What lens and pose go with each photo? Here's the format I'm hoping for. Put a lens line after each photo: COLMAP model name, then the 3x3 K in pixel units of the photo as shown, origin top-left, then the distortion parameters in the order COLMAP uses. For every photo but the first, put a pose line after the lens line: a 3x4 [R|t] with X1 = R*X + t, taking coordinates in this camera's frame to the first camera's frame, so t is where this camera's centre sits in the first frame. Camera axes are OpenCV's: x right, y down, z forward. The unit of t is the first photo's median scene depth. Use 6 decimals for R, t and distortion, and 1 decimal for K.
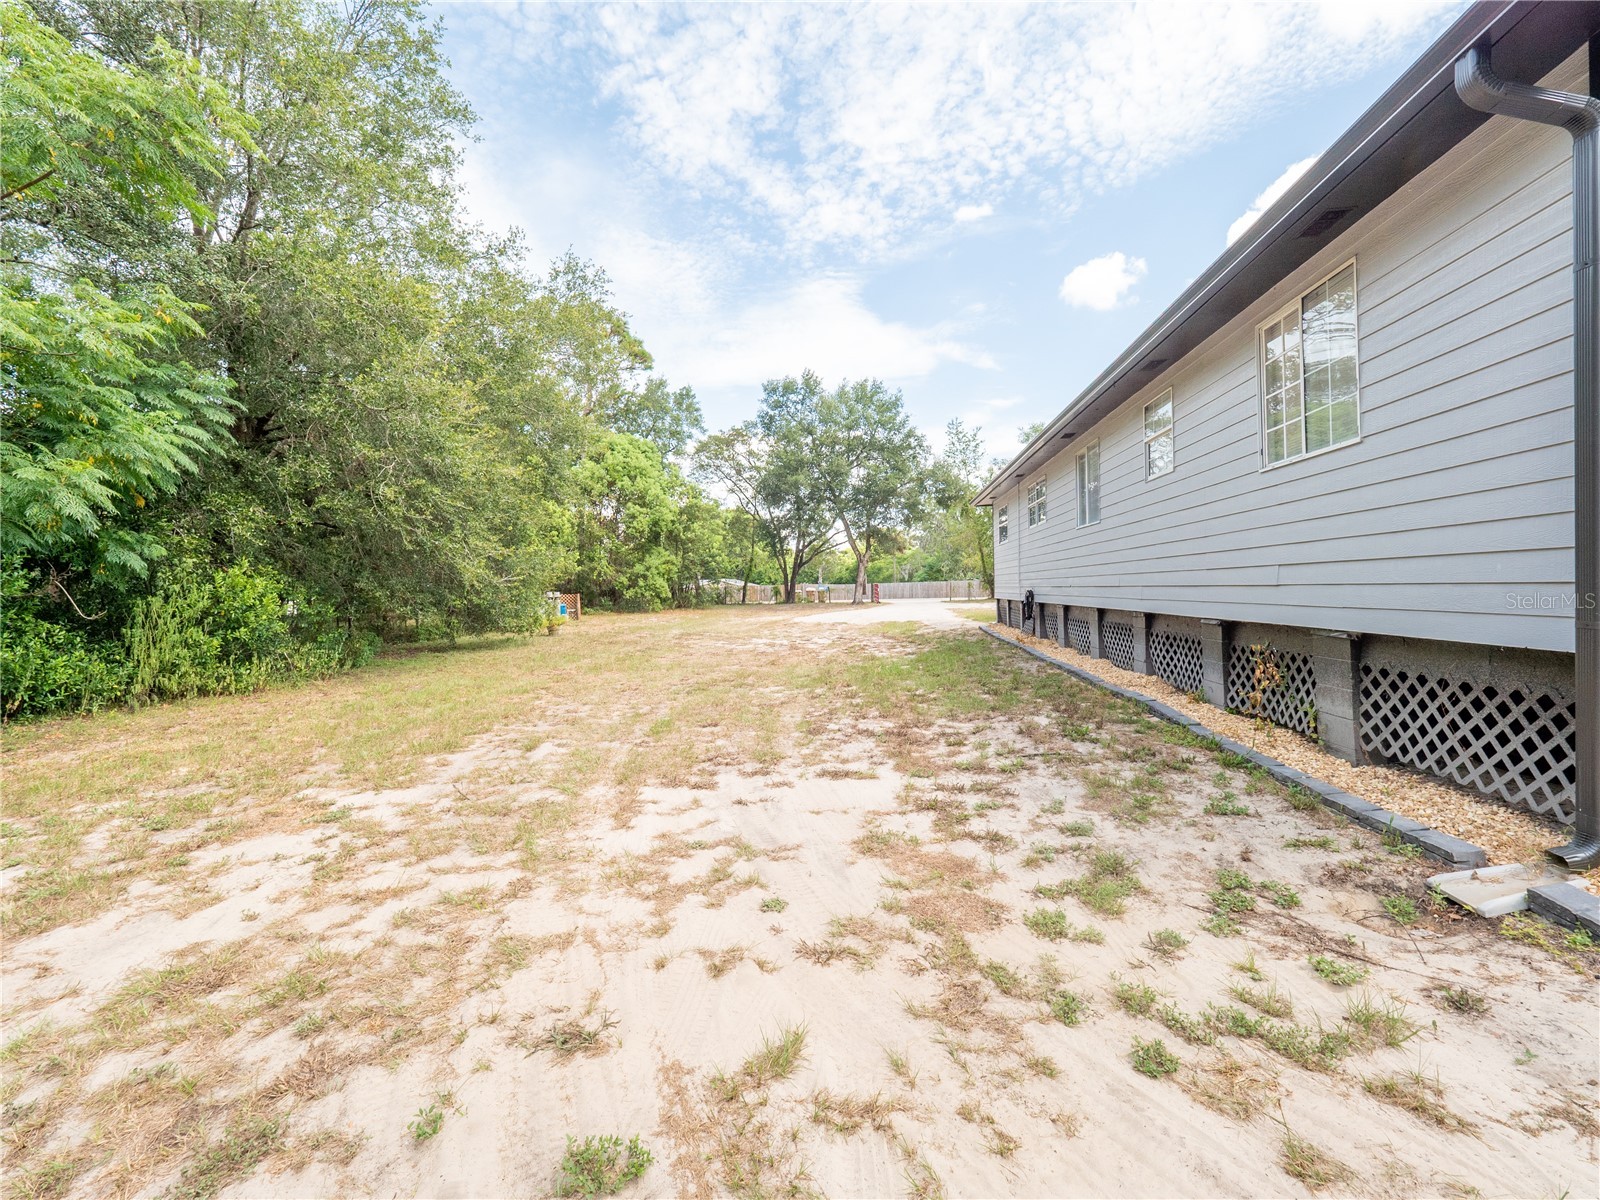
lens RADIAL K [[680.2, 0, 804.2], [0, 680.2, 587.5], [0, 0, 1]] dist [-0.003062, -0.000206]
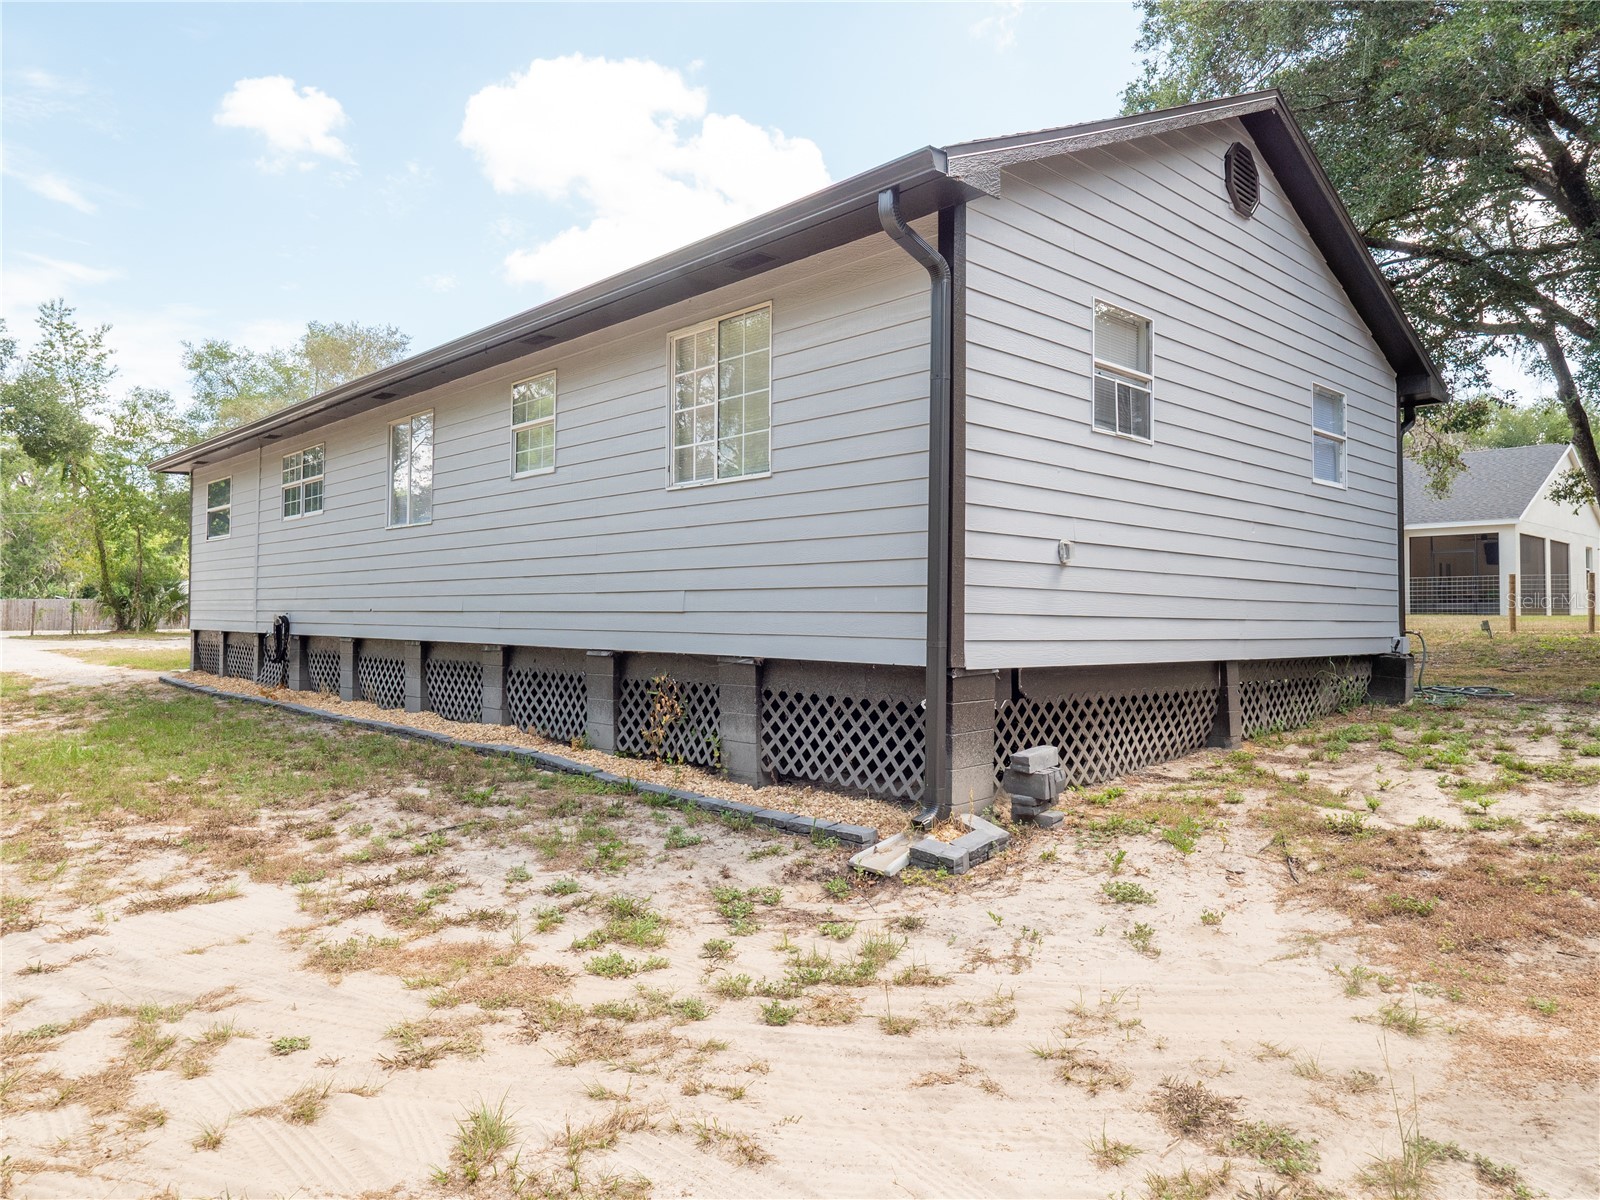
lens RADIAL K [[1052.1, 0, 800.0], [0, 1052.1, 600.0], [0, 0, 1]] dist [0.041189, -0.001396]
pose [[0.650902, 0.025368, 0.758738, -0.444759], [-0.014517, 0.999675, -0.020970, 0.011742], [-0.759023, 0.002635, 0.651058, -0.111762]]
